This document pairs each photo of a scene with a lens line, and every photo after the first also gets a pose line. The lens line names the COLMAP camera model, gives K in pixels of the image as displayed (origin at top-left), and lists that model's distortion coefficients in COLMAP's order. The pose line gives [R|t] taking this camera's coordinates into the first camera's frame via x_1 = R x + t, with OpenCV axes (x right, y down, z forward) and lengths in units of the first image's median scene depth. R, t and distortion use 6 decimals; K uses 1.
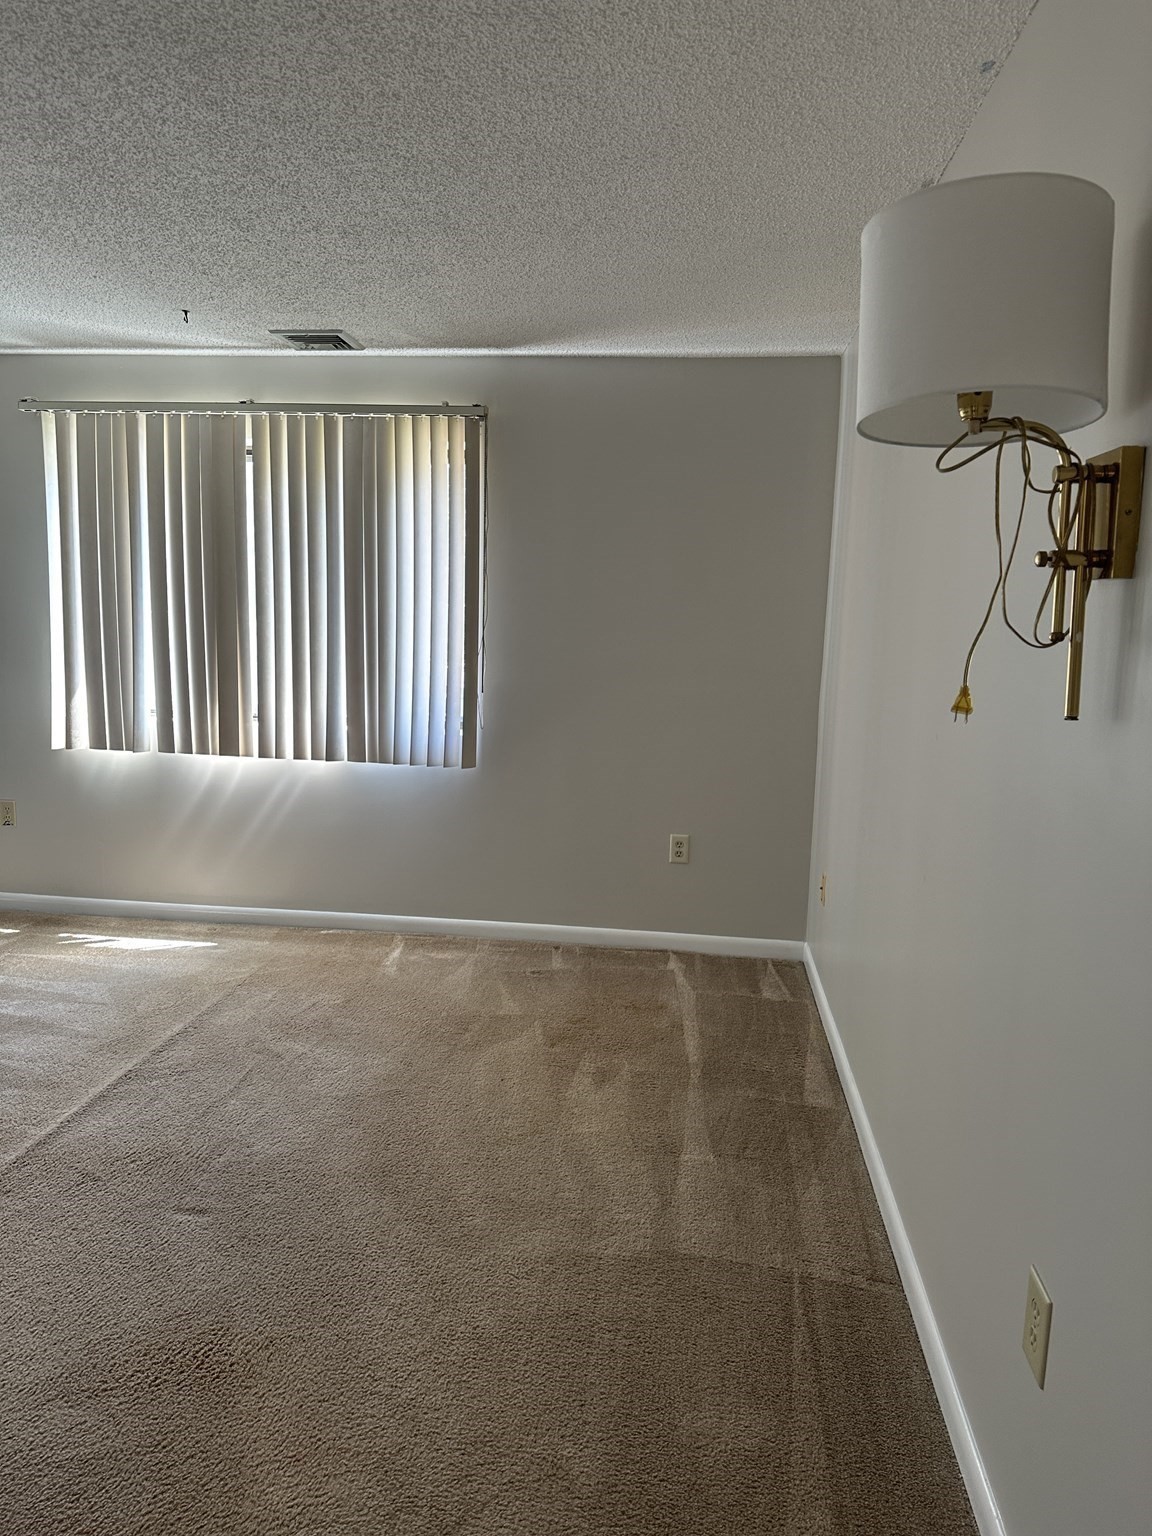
lens RADIAL K [[1086.5, 0, 582.3], [0, 1086.5, 773.7], [0, 0, 1]] dist [0.045650, -0.058429]
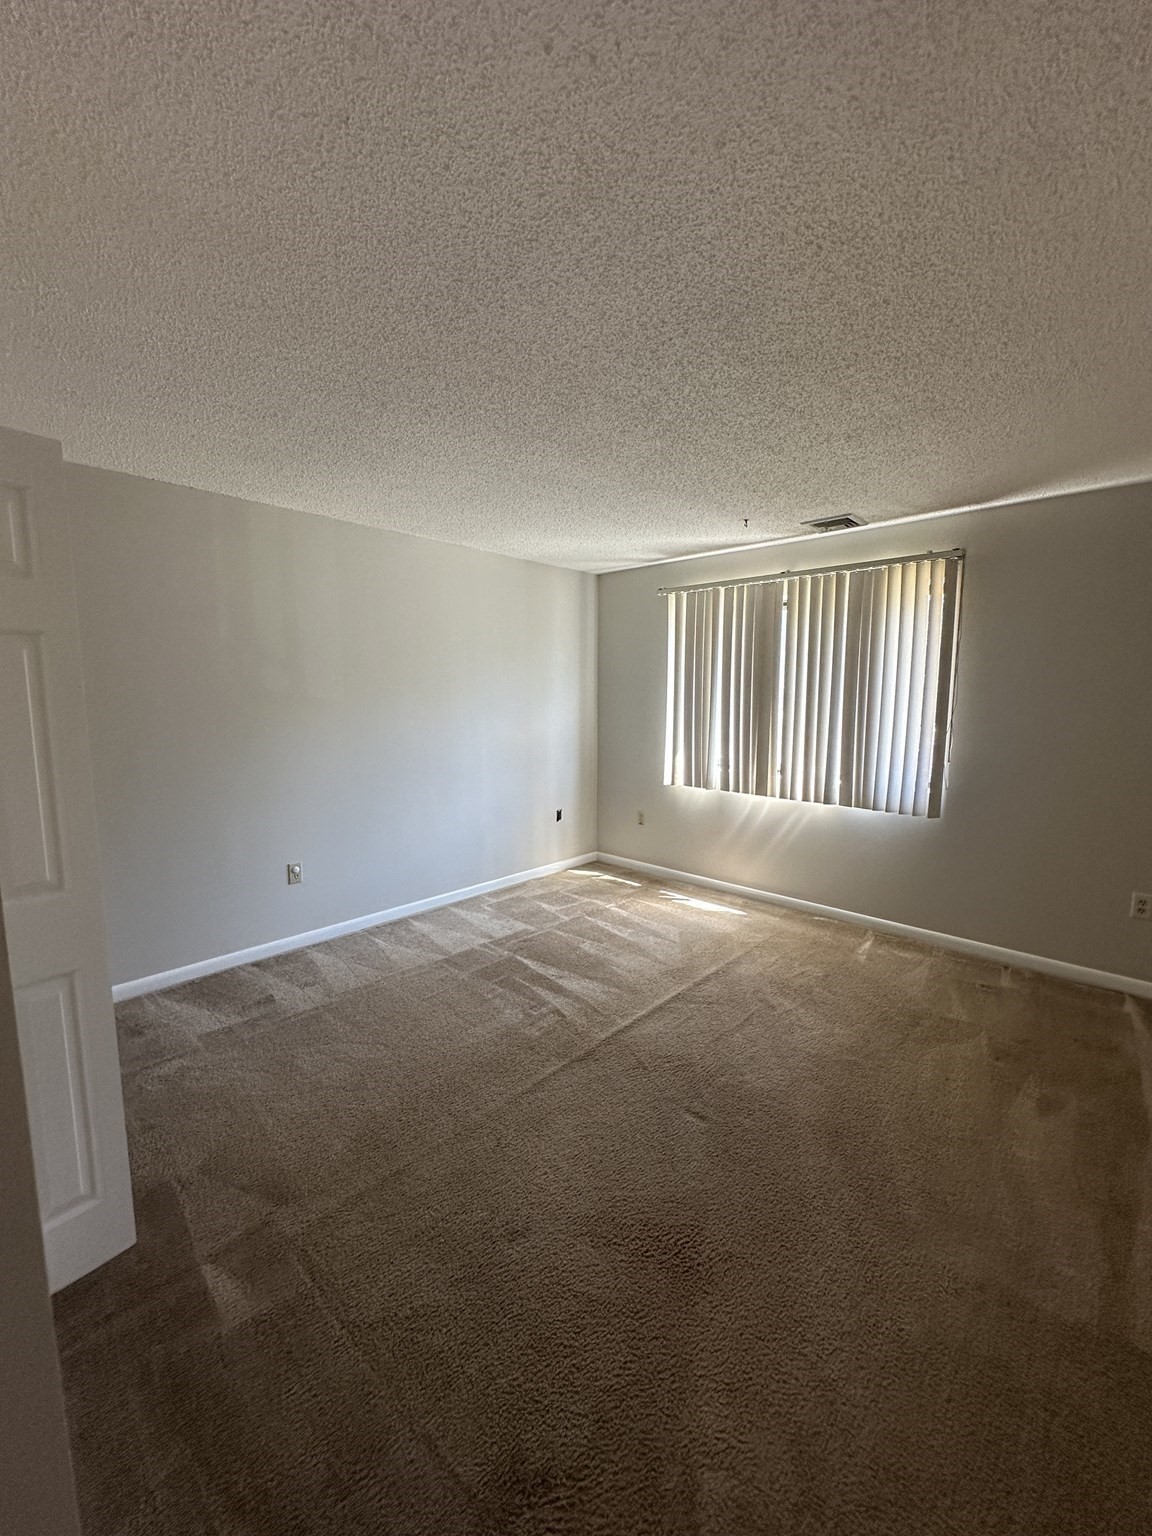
lens RADIAL K [[617.9, 0, 575.3], [0, 617.9, 768.5], [0, 0, 1]] dist [-0.005473, 0.000951]
pose [[0.798887, 0.044682, -0.599820, -0.005023], [-0.064677, 0.997836, -0.011811, -0.032265], [0.597994, 0.048230, 0.800048, 0.141187]]
